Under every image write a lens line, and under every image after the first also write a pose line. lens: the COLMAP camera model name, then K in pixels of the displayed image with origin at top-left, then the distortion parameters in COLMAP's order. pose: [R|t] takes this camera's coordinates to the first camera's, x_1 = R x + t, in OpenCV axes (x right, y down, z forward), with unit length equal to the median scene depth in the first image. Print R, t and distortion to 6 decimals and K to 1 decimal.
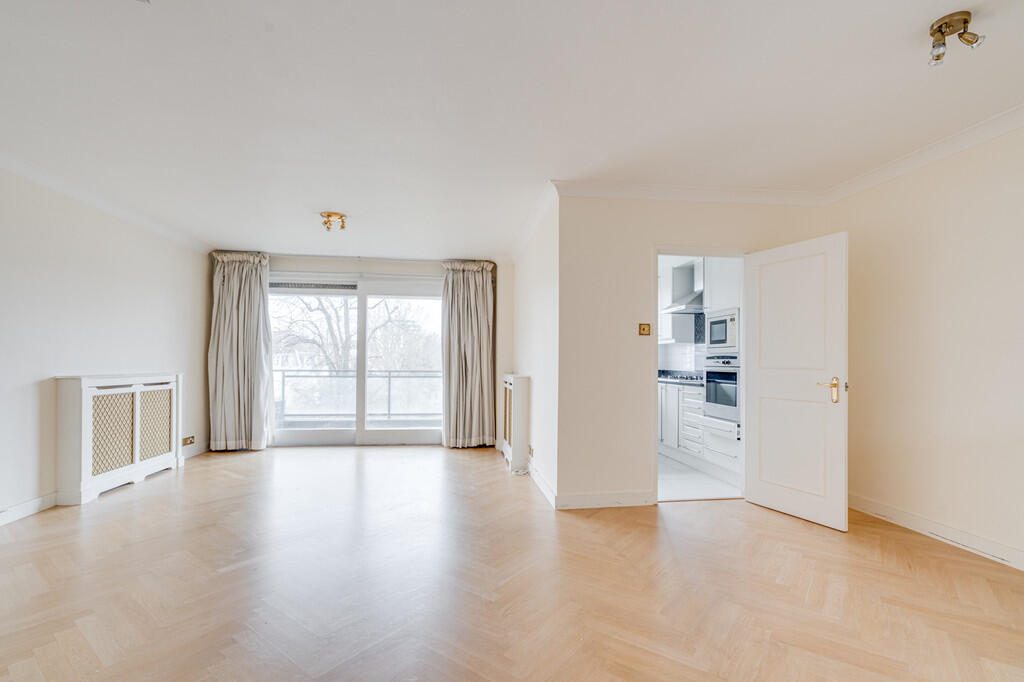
lens RADIAL K [[484.5, 0, 511.5], [0, 484.5, 354.4], [0, 0, 1]] dist [-0.000102, -0.000022]
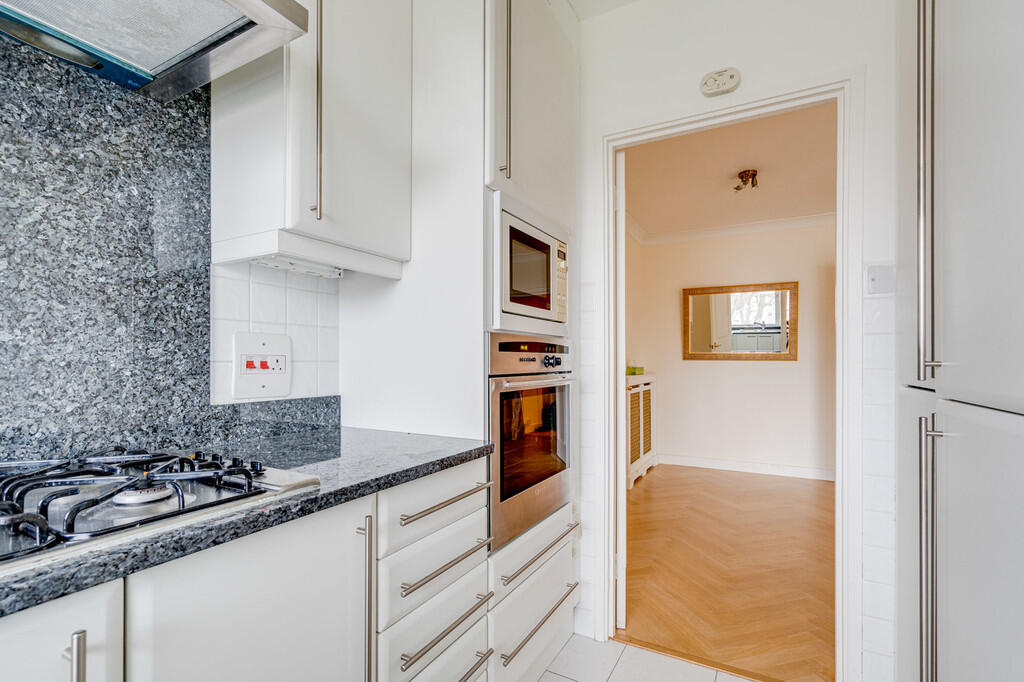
lens RADIAL K [[484.5, 0, 511.5], [0, 484.5, 354.4], [0, 0, 1]] dist [-0.000102, -0.000022]
pose [[-0.807627, -0.002223, 0.589689, 0.243725], [-0.012090, 0.999845, -0.012790, 0.016329], [-0.589569, -0.017459, -0.807529, 1.305700]]
